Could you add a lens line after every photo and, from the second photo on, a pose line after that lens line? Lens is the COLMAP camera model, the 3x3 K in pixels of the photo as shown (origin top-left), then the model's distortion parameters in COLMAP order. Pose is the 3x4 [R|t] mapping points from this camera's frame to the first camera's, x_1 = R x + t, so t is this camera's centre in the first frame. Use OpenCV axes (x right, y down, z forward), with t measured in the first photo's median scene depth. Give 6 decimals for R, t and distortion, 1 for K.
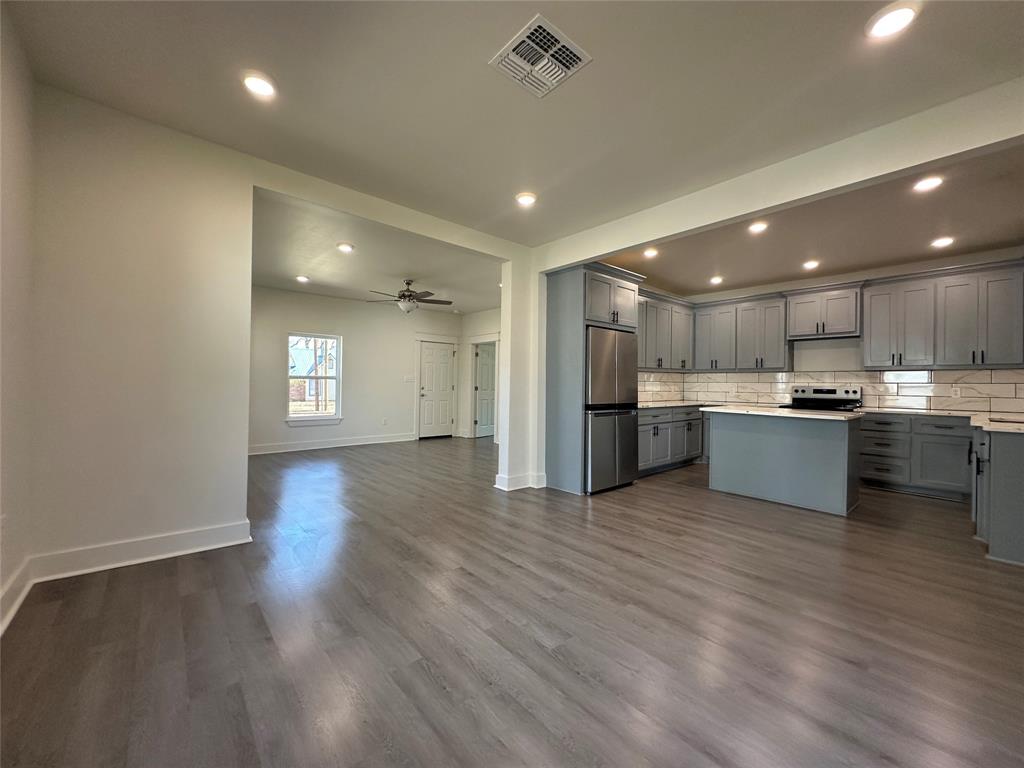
lens RADIAL K [[408.8, 0, 512.0], [0, 408.8, 384.0], [0, 0, 1]] dist [0.000418, -0.000087]
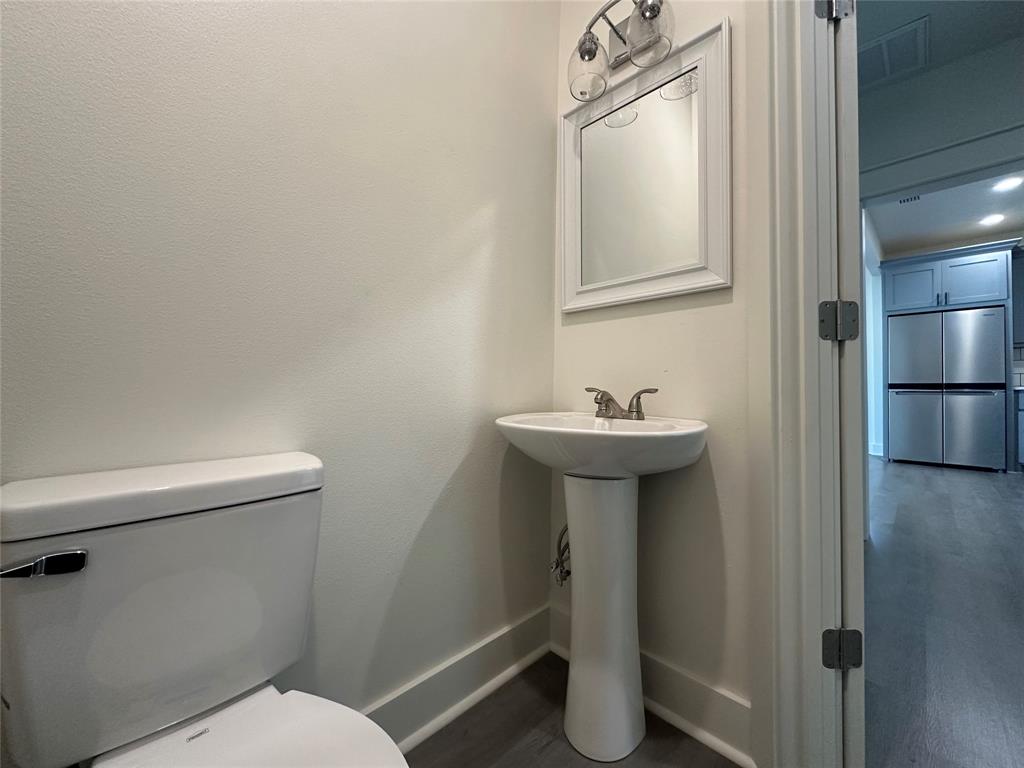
lens RADIAL K [[408.8, 0, 512.0], [0, 408.8, 384.0], [0, 0, 1]] dist [0.000418, -0.000087]
pose [[0.066360, -0.014213, -0.997694, 1.113184], [0.004052, 0.999894, -0.013975, 0.054712], [0.997788, -0.003115, 0.066411, -0.130111]]
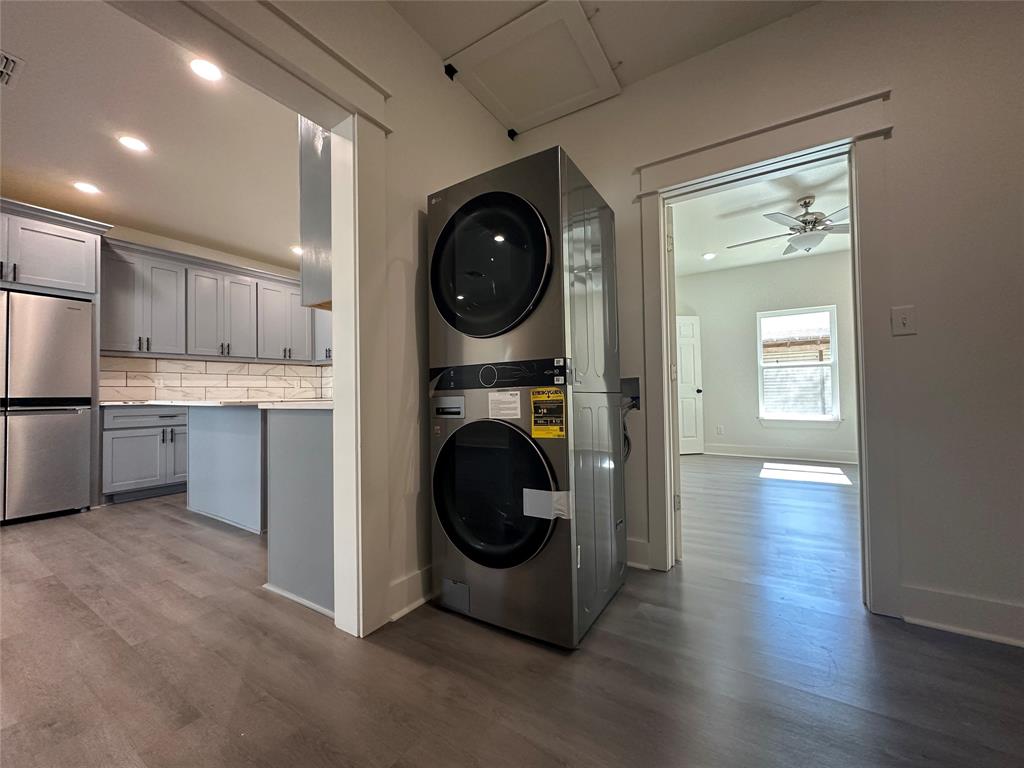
lens RADIAL K [[408.8, 0, 512.0], [0, 408.8, 384.0], [0, 0, 1]] dist [0.000418, -0.000087]
pose [[0.954669, -0.011611, 0.297443, 0.788710], [0.018990, 0.999579, -0.021931, 0.051025], [-0.297063, 0.026585, 0.954488, 0.098054]]
